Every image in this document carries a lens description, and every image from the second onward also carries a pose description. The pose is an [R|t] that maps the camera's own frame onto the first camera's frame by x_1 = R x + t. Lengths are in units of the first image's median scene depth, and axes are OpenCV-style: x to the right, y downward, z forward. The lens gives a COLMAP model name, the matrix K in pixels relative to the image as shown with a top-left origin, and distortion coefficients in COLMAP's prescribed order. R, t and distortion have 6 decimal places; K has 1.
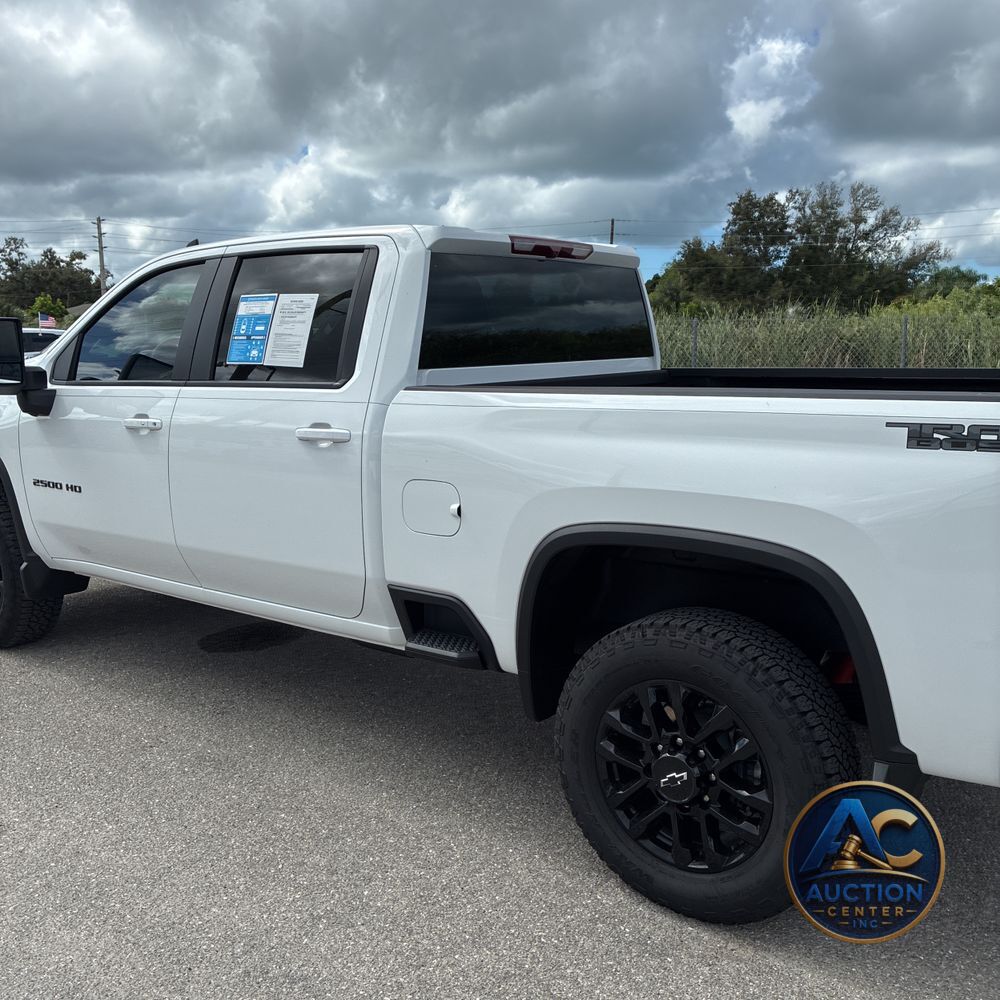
lens RADIAL K [[1018.5, 0, 536.7], [0, 1018.5, 496.5], [0, 0, 1]] dist [0.013065, 0.041322]
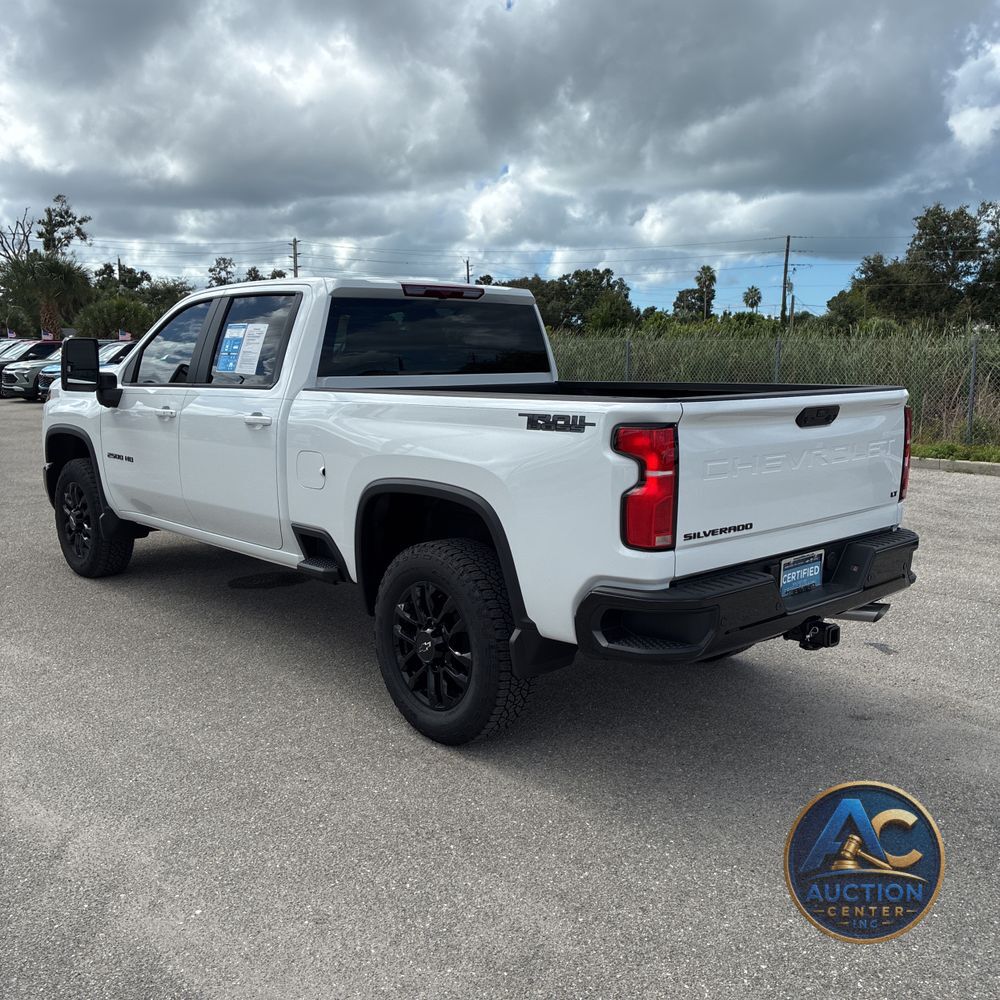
lens RADIAL K [[1026.6, 0, 583.4], [0, 1026.6, 481.2], [0, 0, 1]] dist [0.048089, -0.017567]
pose [[0.989022, 0.028710, -0.144954, 0.335661], [-0.033035, 0.999075, -0.027522, 0.037089], [0.144029, 0.032008, 0.989056, -0.283645]]
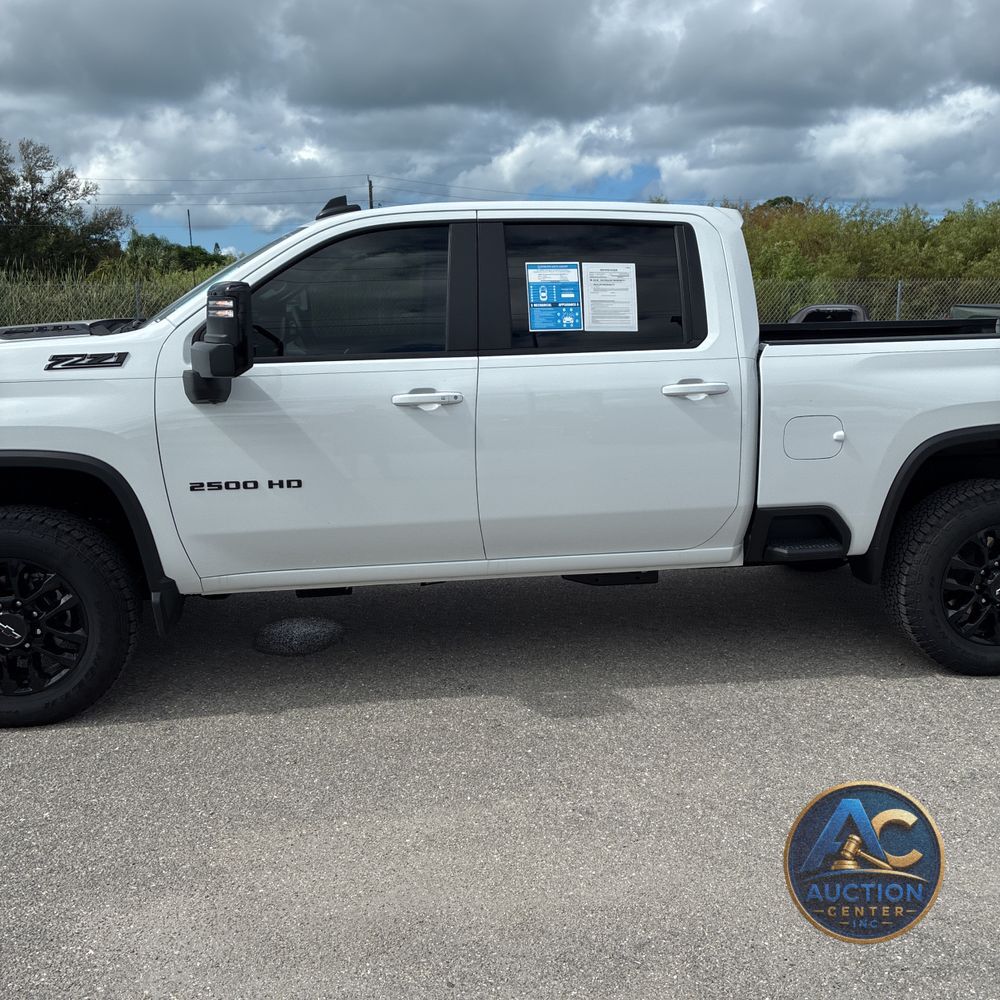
lens RADIAL K [[996.5, 0, 495.8], [0, 996.5, 497.4], [0, 0, 1]] dist [0.020585, 0.021605]
pose [[0.718887, -0.139928, 0.680898, -0.816273], [0.113776, 0.990006, 0.083328, -0.042265], [-0.685752, 0.017566, 0.727623, 0.244856]]
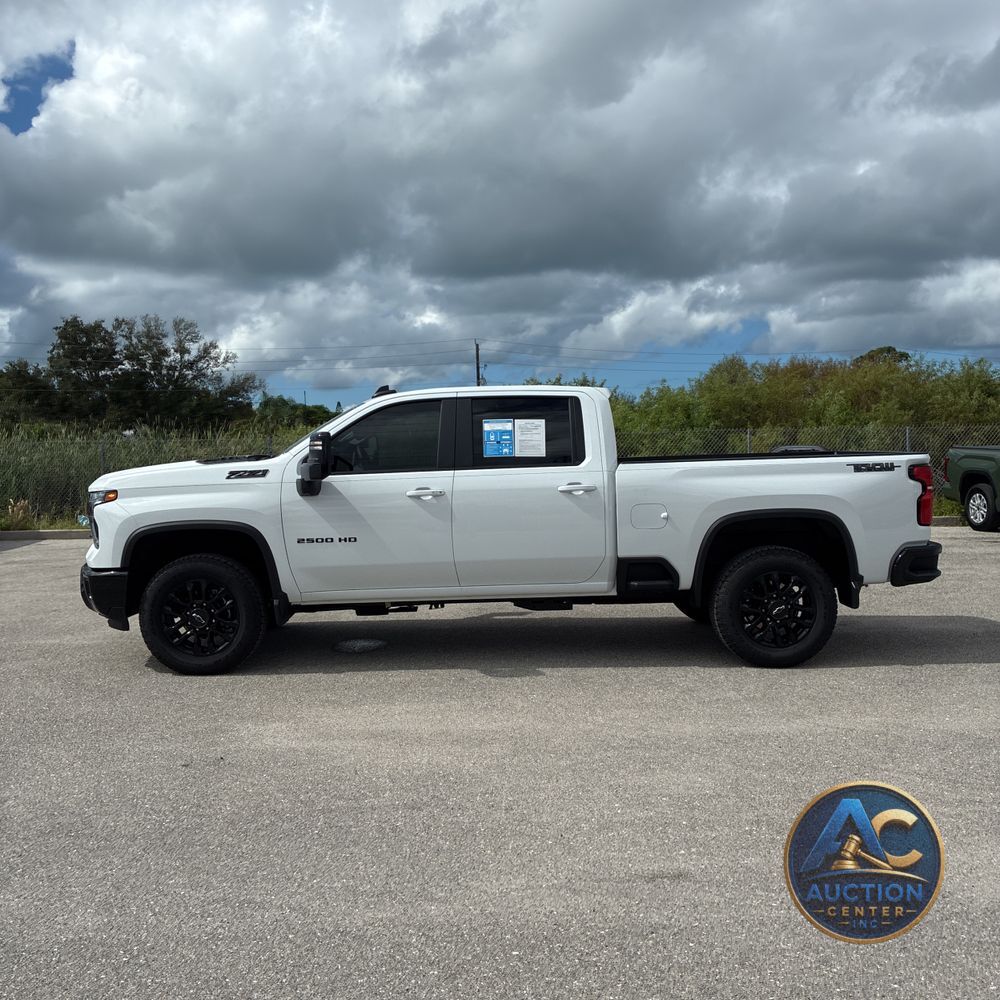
lens RADIAL K [[1001.0, 0, 499.9], [0, 1001.0, 483.7], [0, 0, 1]] dist [0.054894, -0.007701]
pose [[0.789679, -0.033152, 0.612624, -1.100726], [0.112268, 0.989487, -0.091169, 0.067127], [-0.603161, 0.140773, 0.785098, -0.332051]]
